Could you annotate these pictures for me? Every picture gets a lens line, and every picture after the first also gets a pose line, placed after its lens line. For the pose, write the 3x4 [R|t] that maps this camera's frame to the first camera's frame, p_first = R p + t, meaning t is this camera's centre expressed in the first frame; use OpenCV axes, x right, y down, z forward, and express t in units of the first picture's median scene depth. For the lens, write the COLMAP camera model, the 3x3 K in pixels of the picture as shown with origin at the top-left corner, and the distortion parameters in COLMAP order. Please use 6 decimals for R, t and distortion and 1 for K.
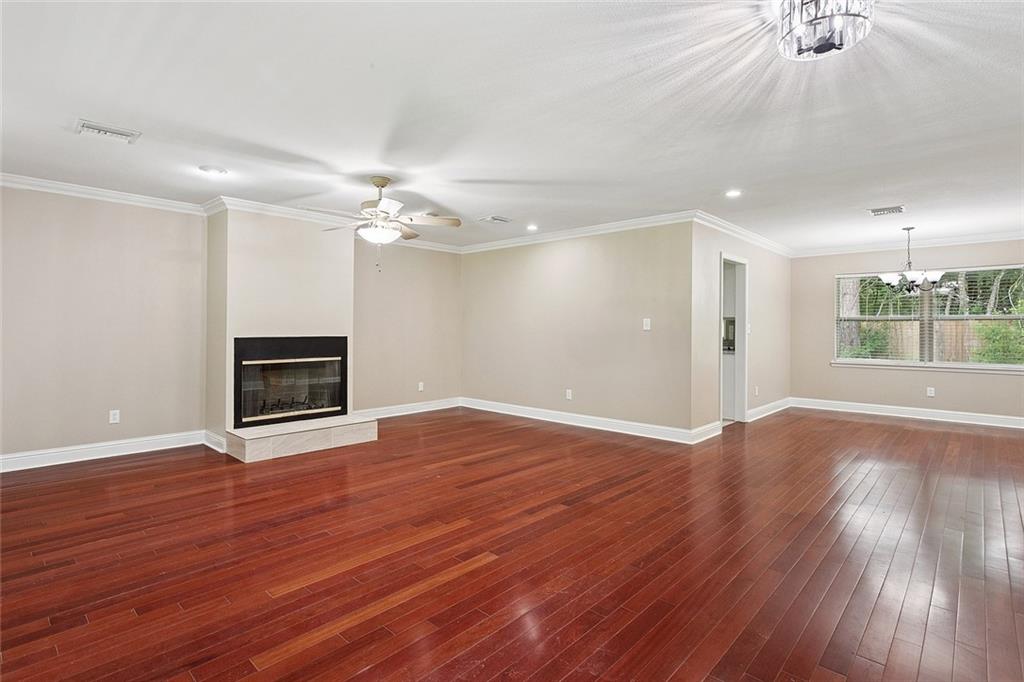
lens RADIAL K [[484.1, 0, 516.0], [0, 484.1, 331.4], [0, 0, 1]] dist [0.000931, 0.000234]
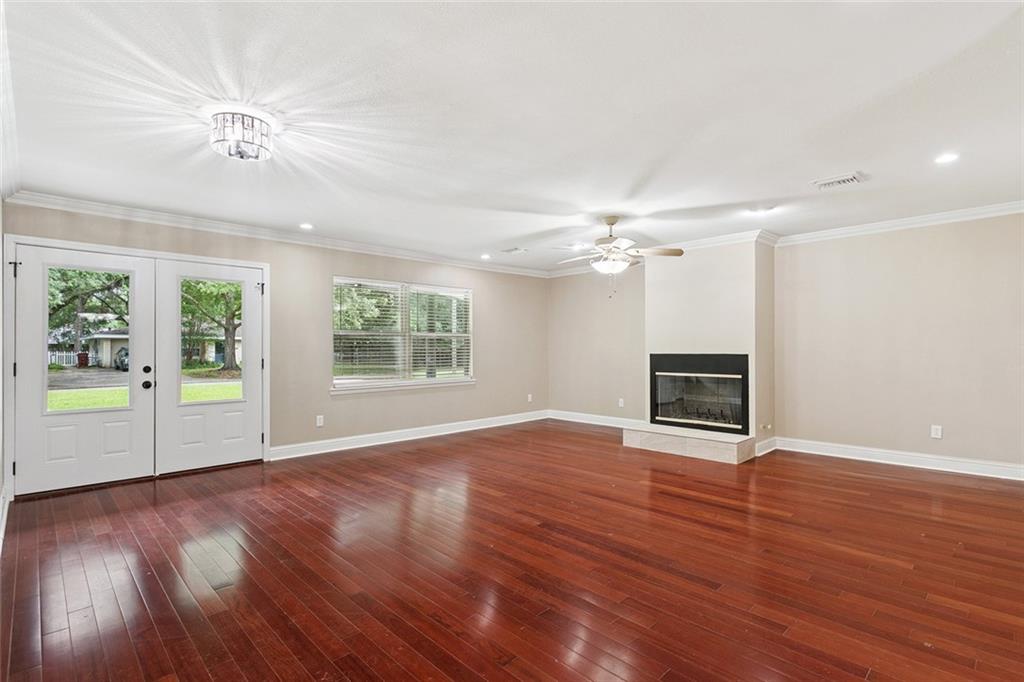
lens RADIAL K [[484.1, 0, 510.7], [0, 484.1, 348.0], [0, 0, 1]] dist [0.000931, 0.000234]
pose [[-0.021700, -0.002555, -0.999761, 0.734033], [-0.001034, 0.999996, -0.002533, 0.000849], [0.999764, 0.000979, -0.021703, 0.645747]]
